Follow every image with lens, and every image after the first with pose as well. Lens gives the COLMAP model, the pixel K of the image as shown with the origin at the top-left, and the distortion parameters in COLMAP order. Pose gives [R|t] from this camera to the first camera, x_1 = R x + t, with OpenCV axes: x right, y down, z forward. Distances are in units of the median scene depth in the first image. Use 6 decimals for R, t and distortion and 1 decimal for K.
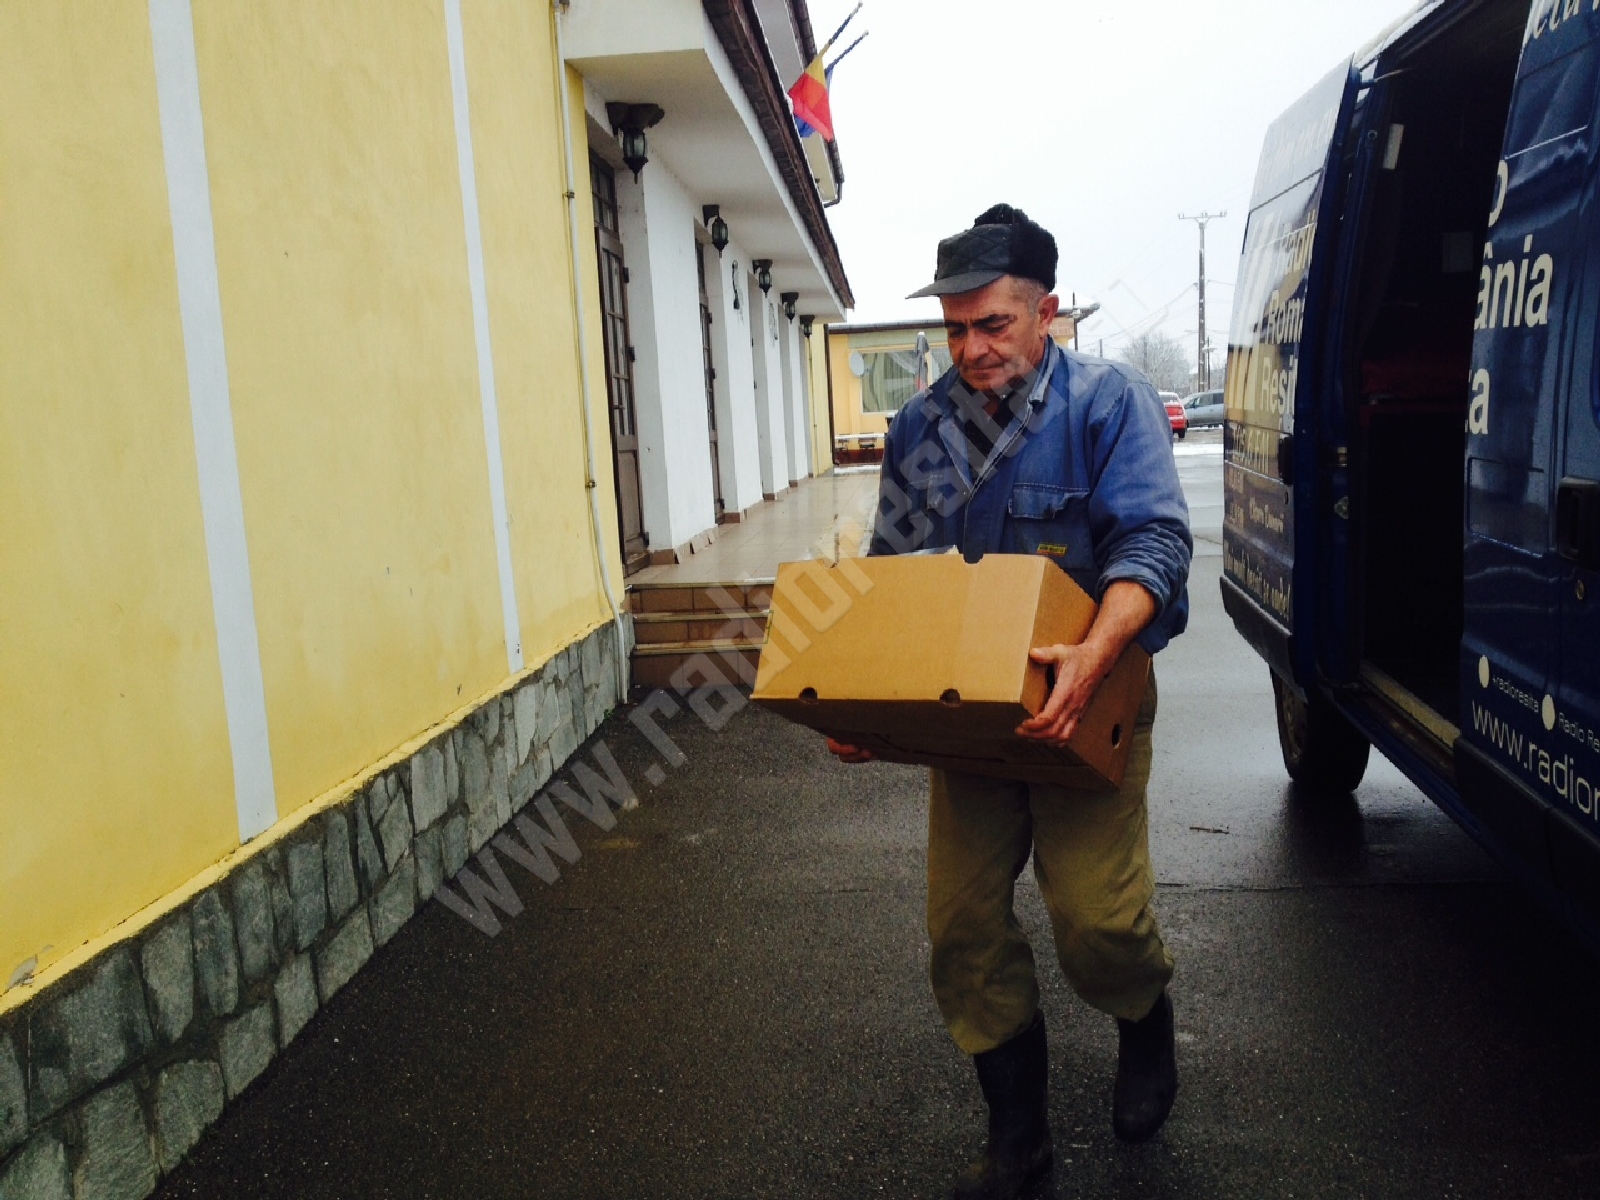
lens RADIAL K [[1417.2, 0, 800.0], [0, 1417.2, 600.0], [0, 0, 1]] dist [0.100016, -0.236470]
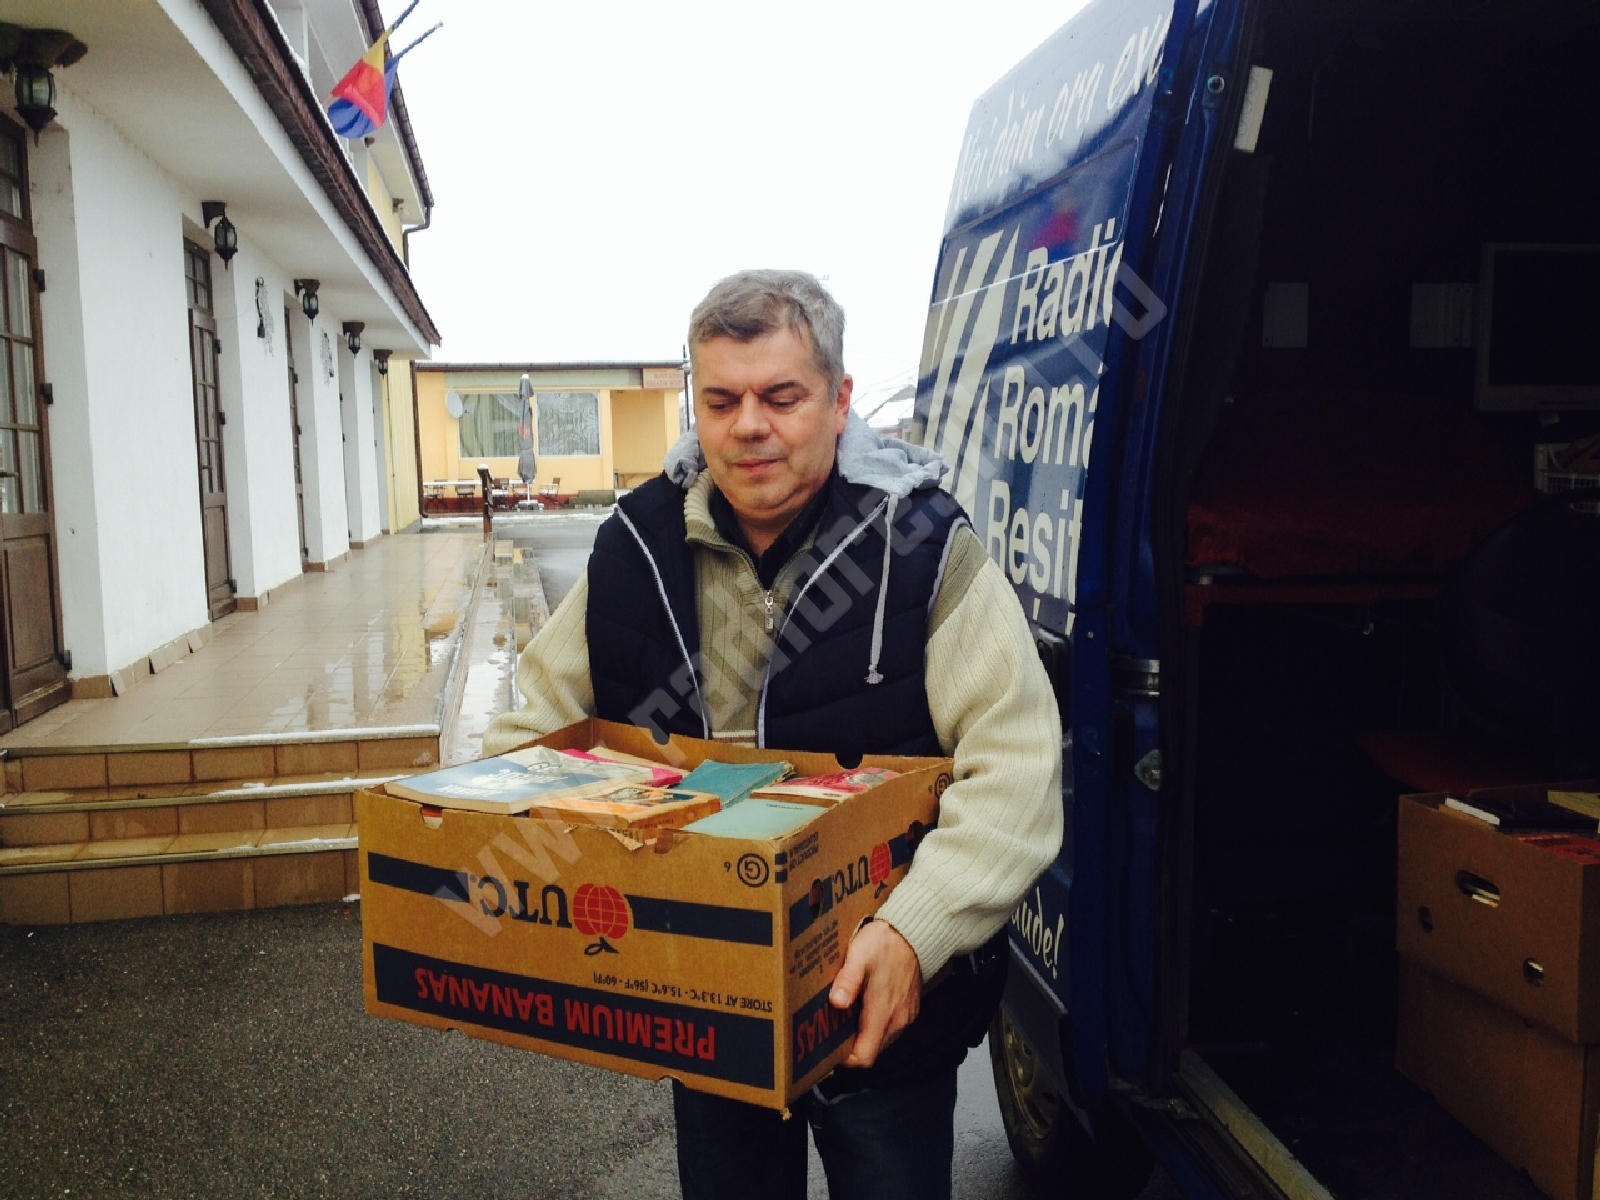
lens RADIAL K [[1417.2, 0, 800.0], [0, 1417.2, 600.0], [0, 0, 1]] dist [0.100016, -0.236470]
pose [[0.963888, 0.009549, 0.266138, 0.029712], [-0.001459, 0.999531, -0.030577, -0.031303], [-0.266305, 0.029084, 0.963450, 0.142737]]
